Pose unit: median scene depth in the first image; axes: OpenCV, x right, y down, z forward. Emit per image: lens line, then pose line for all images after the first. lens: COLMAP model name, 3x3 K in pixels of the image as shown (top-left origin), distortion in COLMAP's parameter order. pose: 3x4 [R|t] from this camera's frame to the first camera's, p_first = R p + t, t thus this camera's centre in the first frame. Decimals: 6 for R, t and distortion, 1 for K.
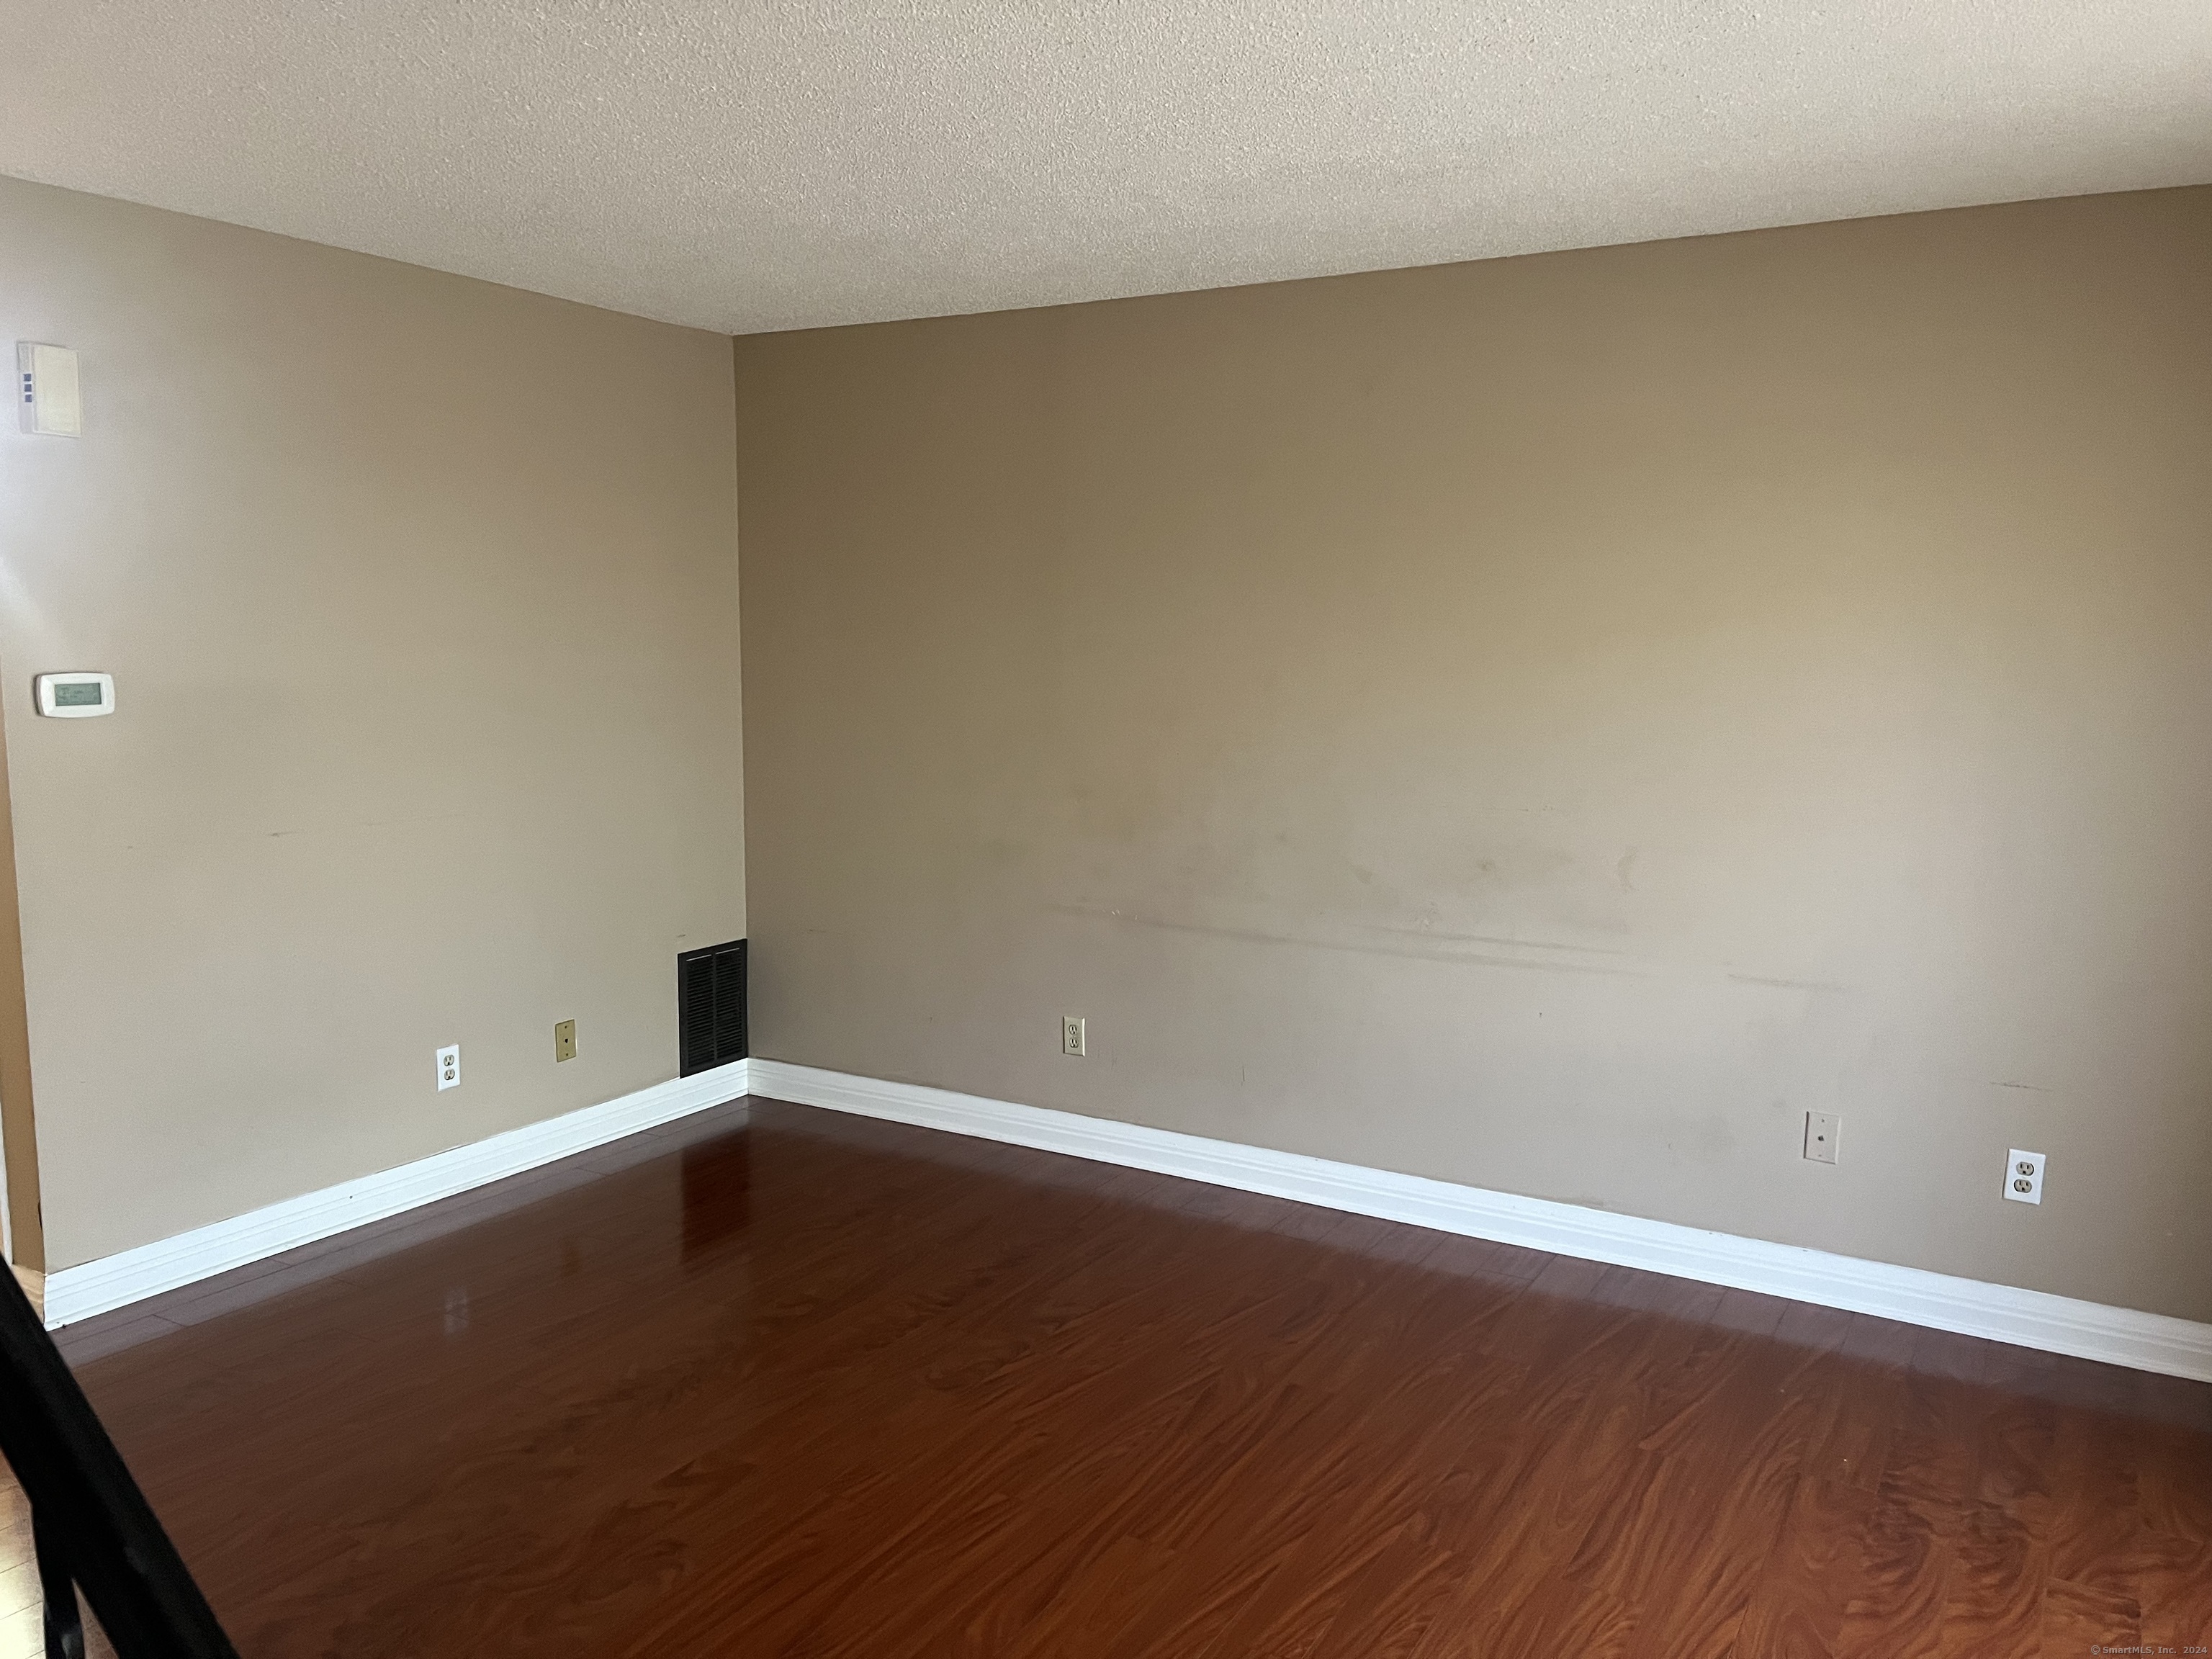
lens RADIAL K [[1672.5, 0, 1111.3], [0, 1672.5, 836.0], [0, 0, 1]] dist [0.064807, -0.074085]
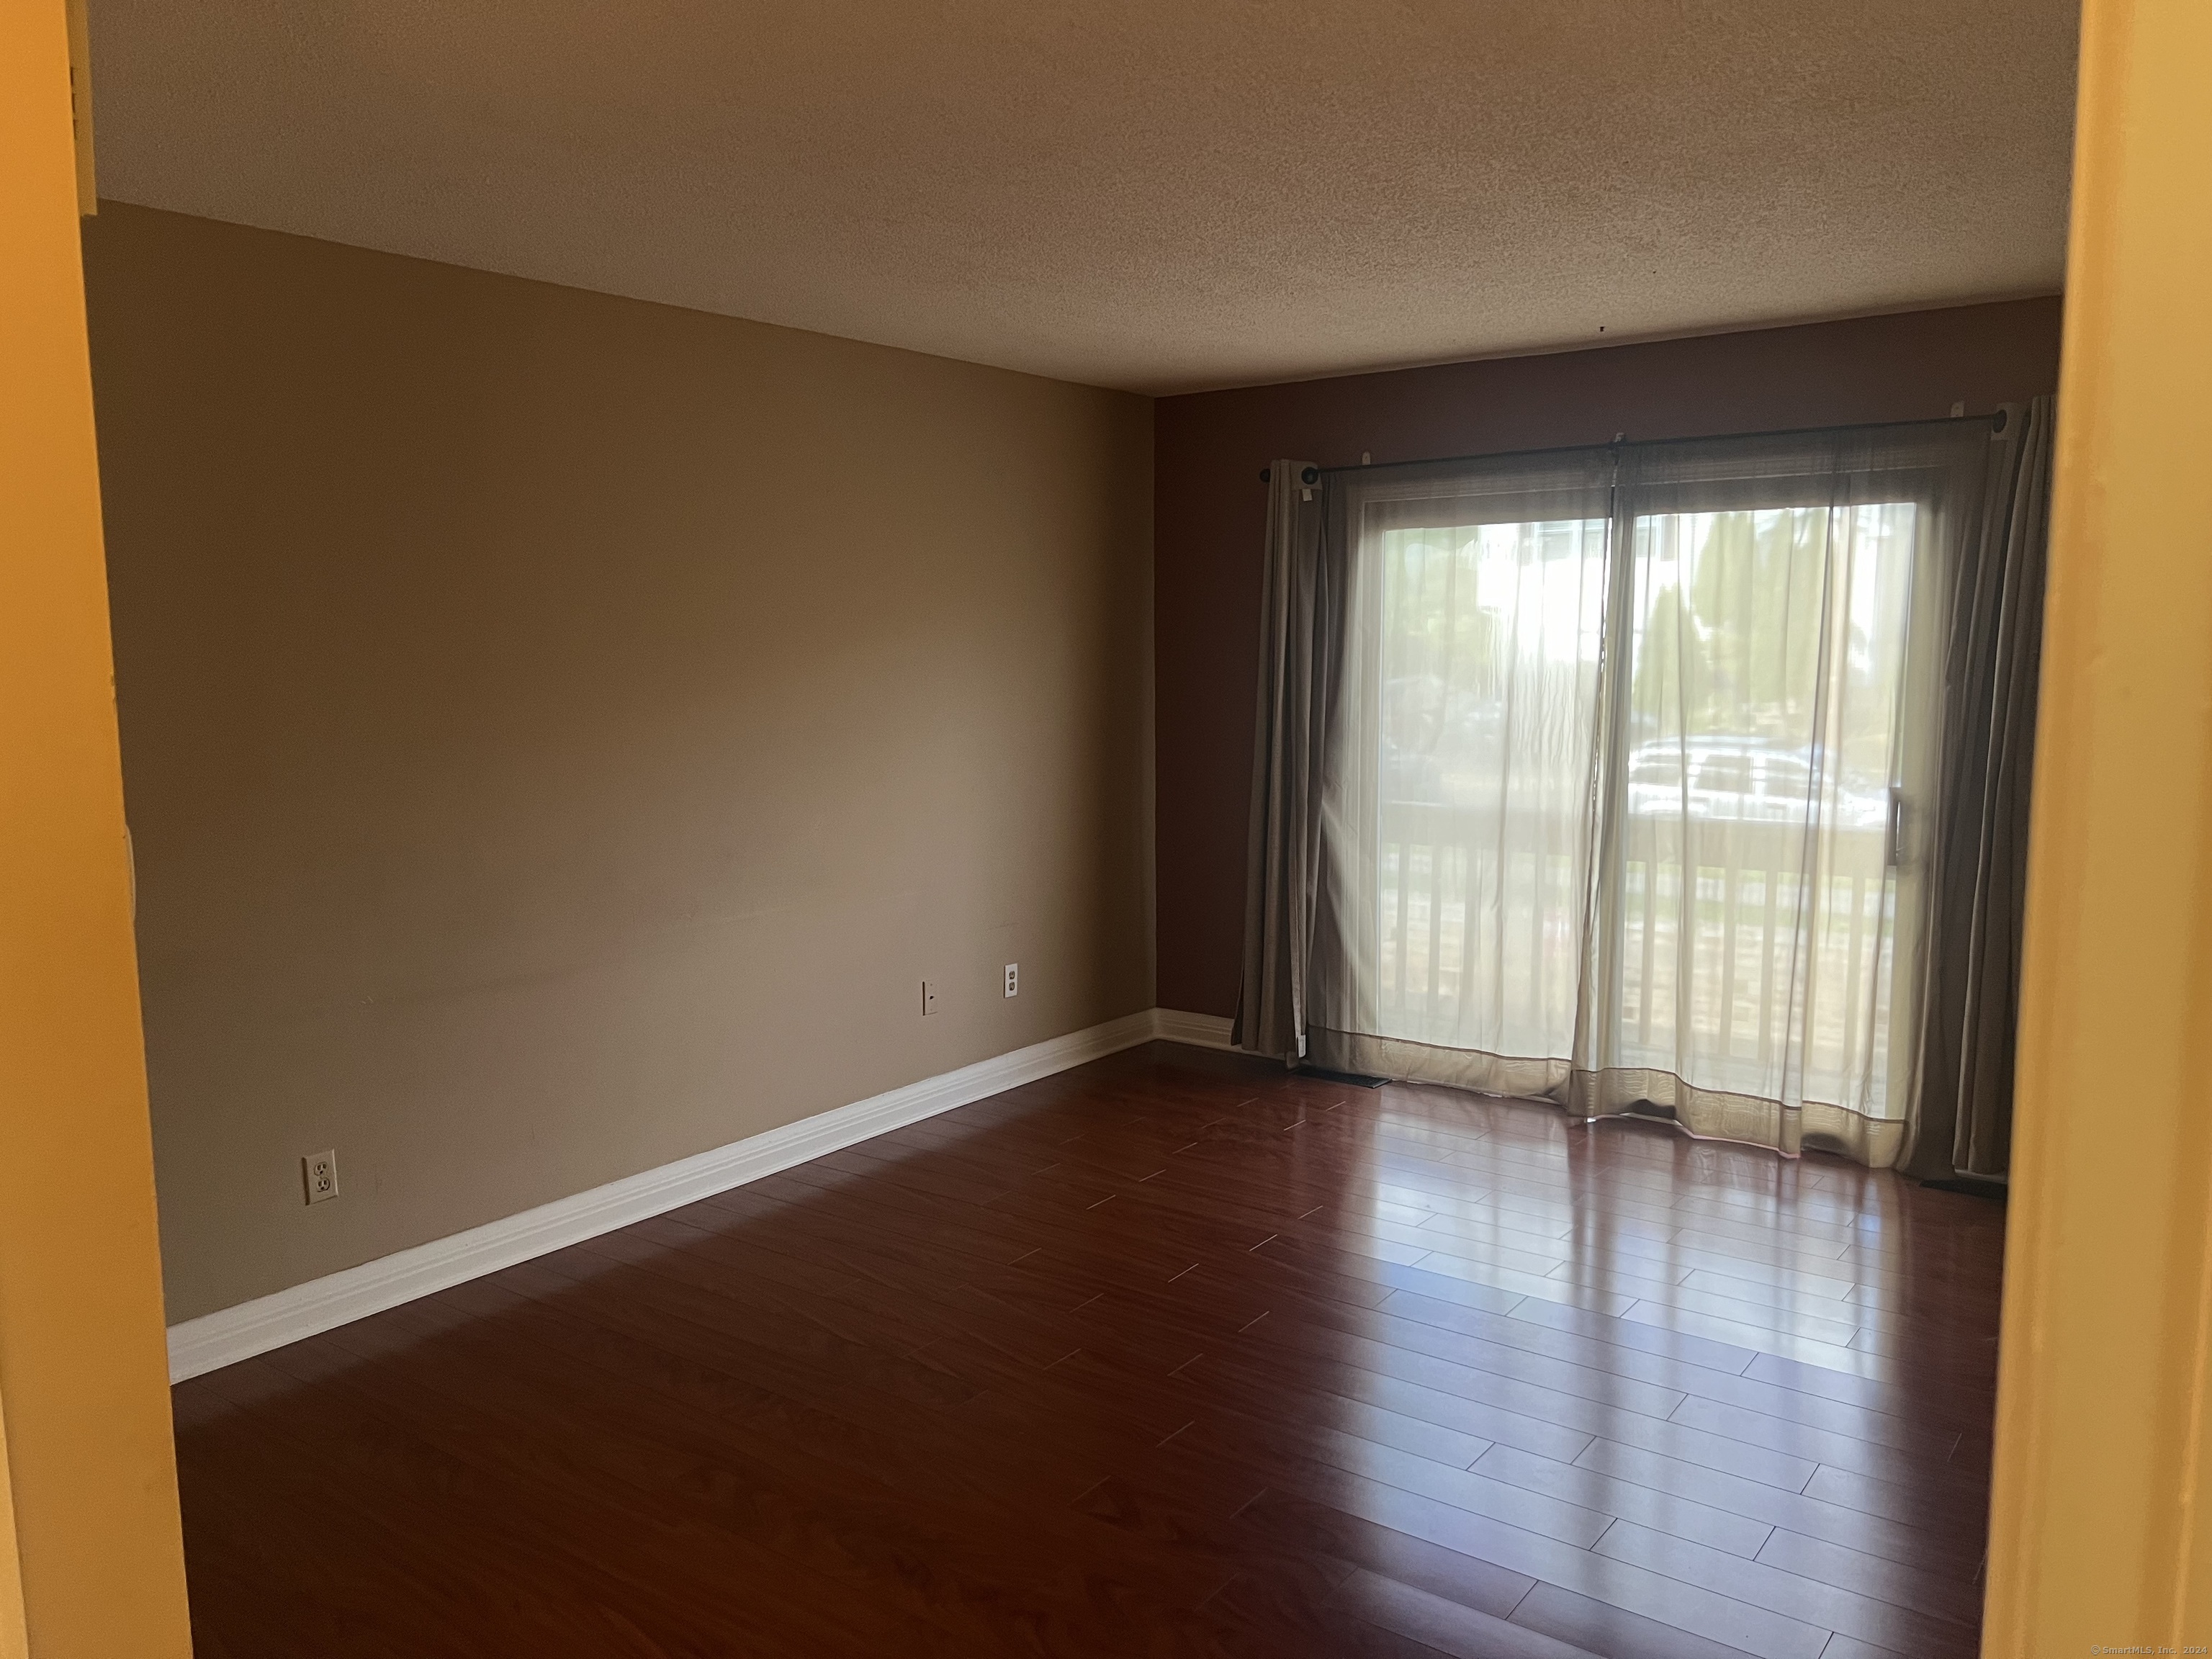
lens RADIAL K [[1672.5, 0, 1119.3], [0, 1672.5, 826.1], [0, 0, 1]] dist [0.064807, -0.074085]
pose [[0.104943, -0.128916, 0.986087, -0.790109], [0.132327, 0.984555, 0.114633, -0.087159], [-0.985635, 0.118456, 0.120381, 0.560232]]
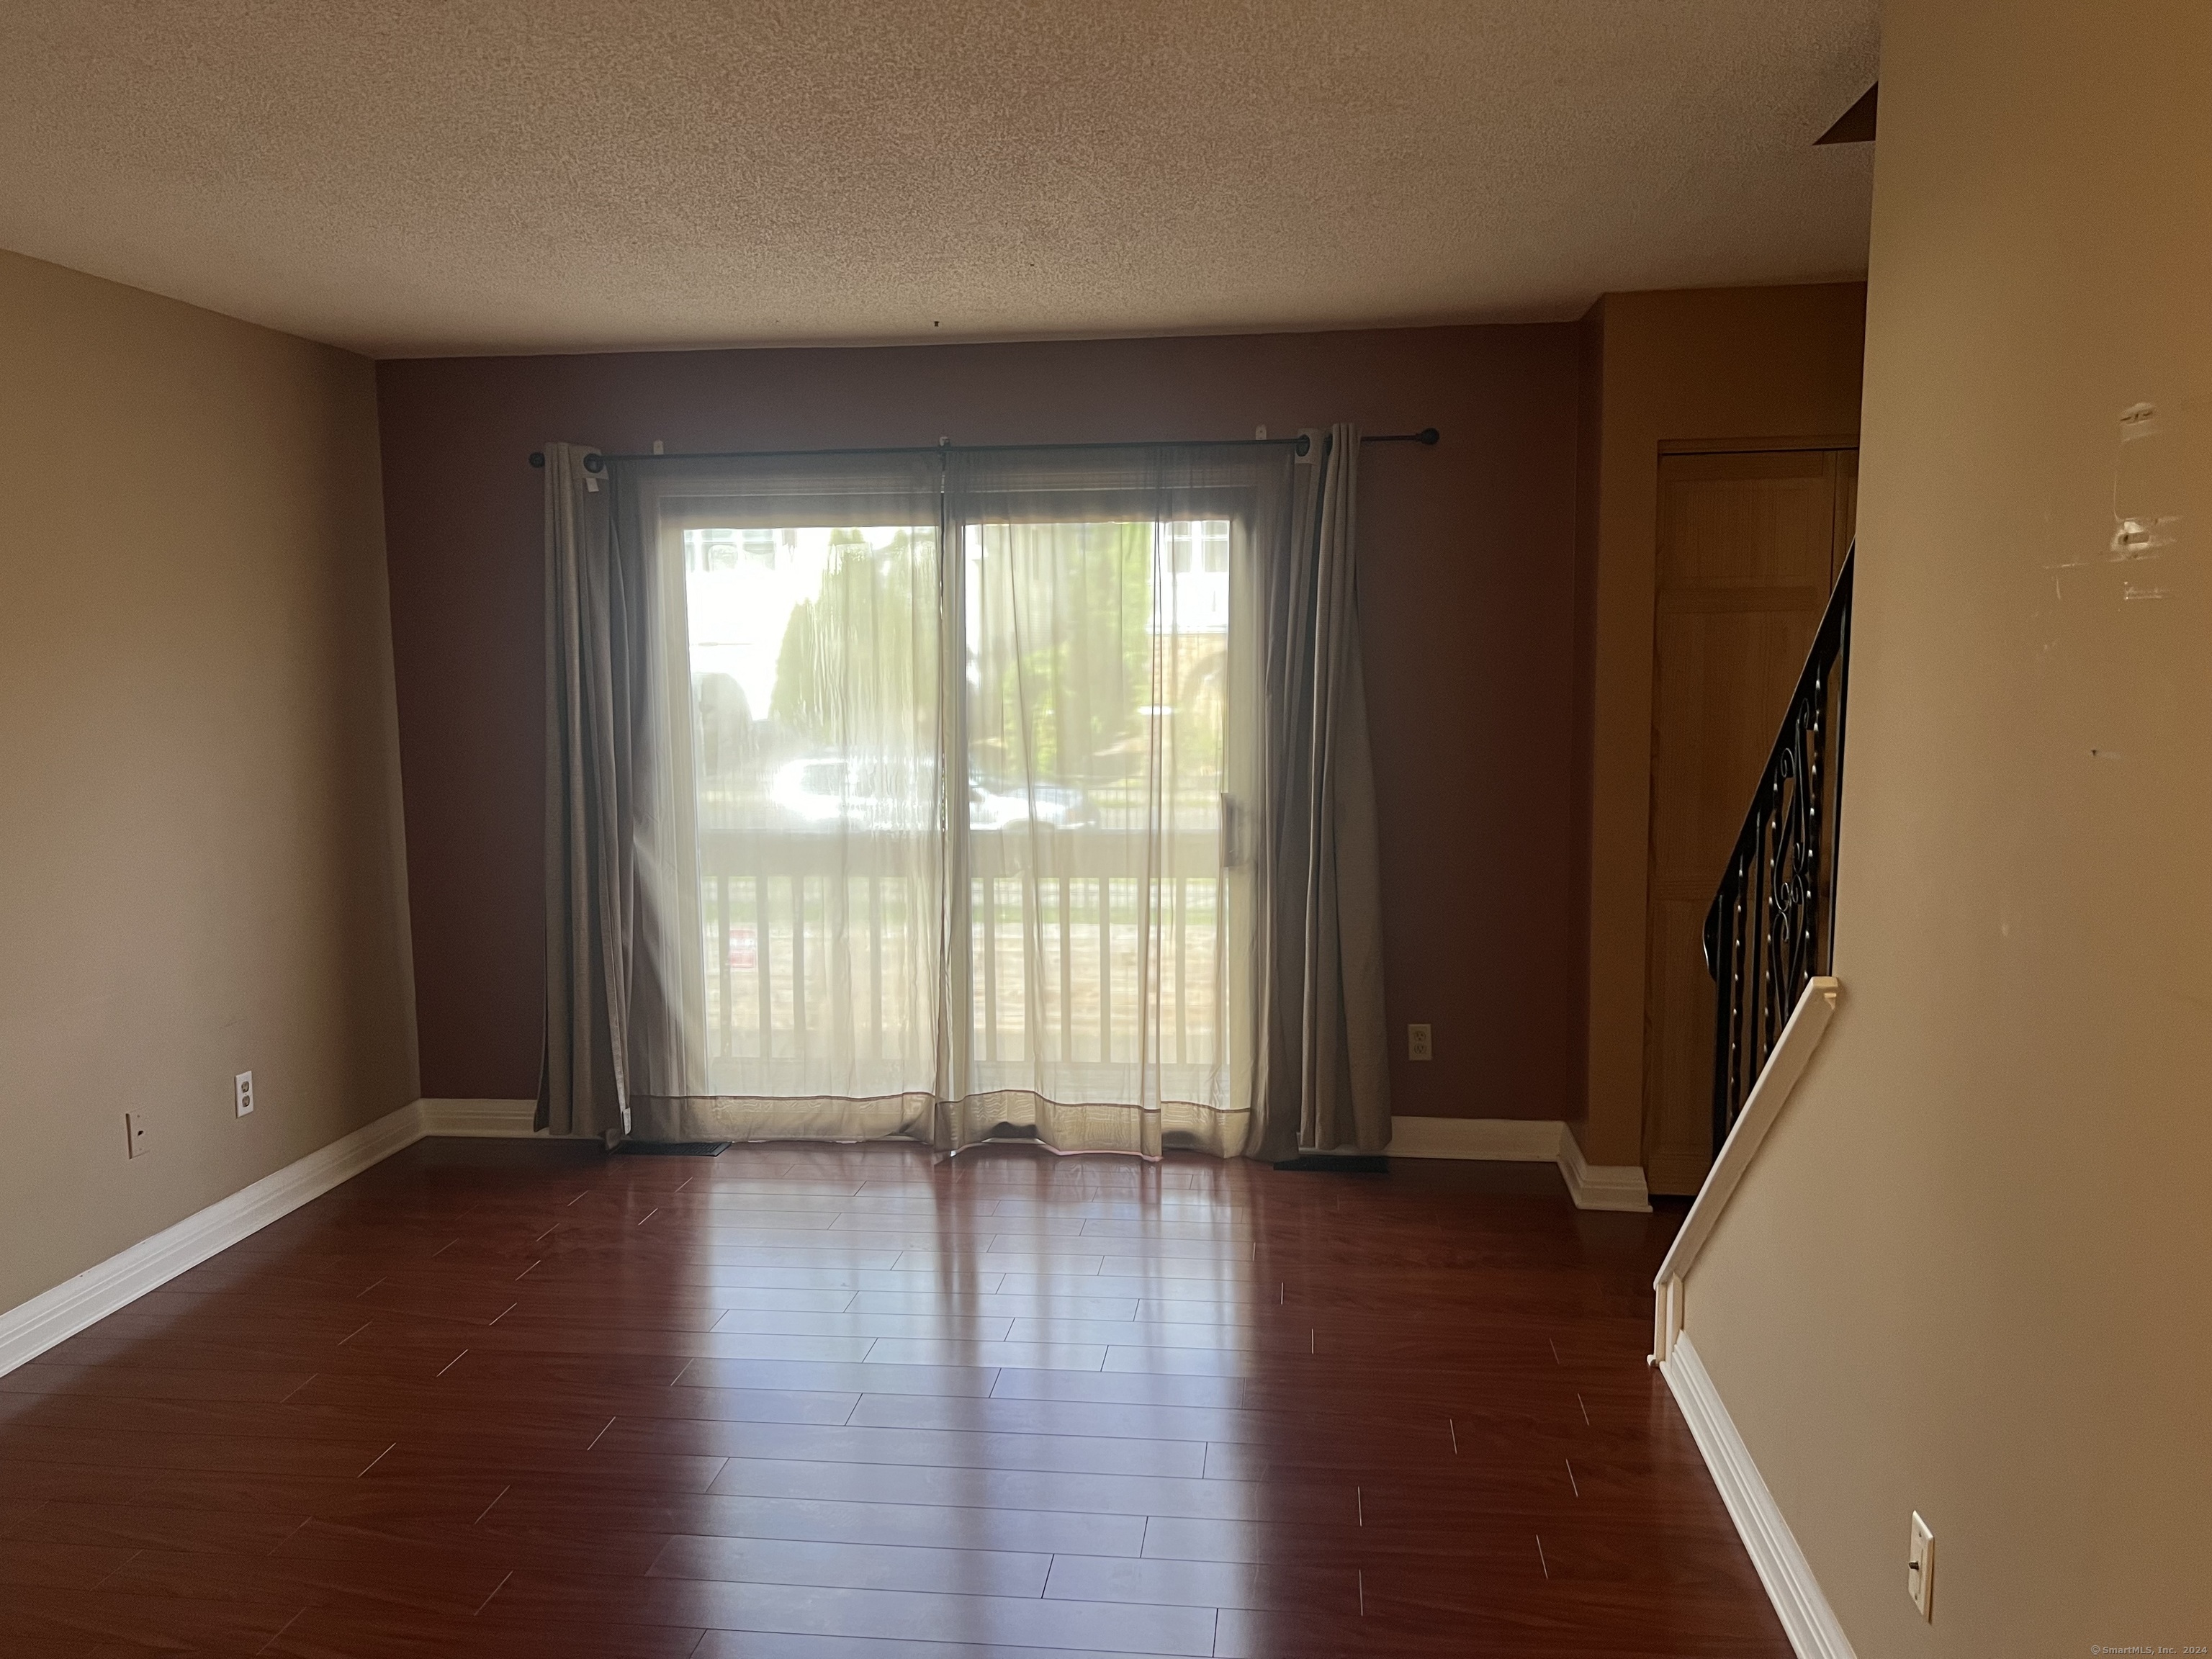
lens RADIAL K [[1672.5, 0, 1120.8], [0, 1672.5, 812.6], [0, 0, 1]] dist [0.064807, -0.074085]
pose [[-0.412286, -0.105135, 0.904968, -0.655030], [0.118637, 0.978666, 0.167746, -0.103908], [-0.903297, 0.176522, -0.391017, 0.702280]]
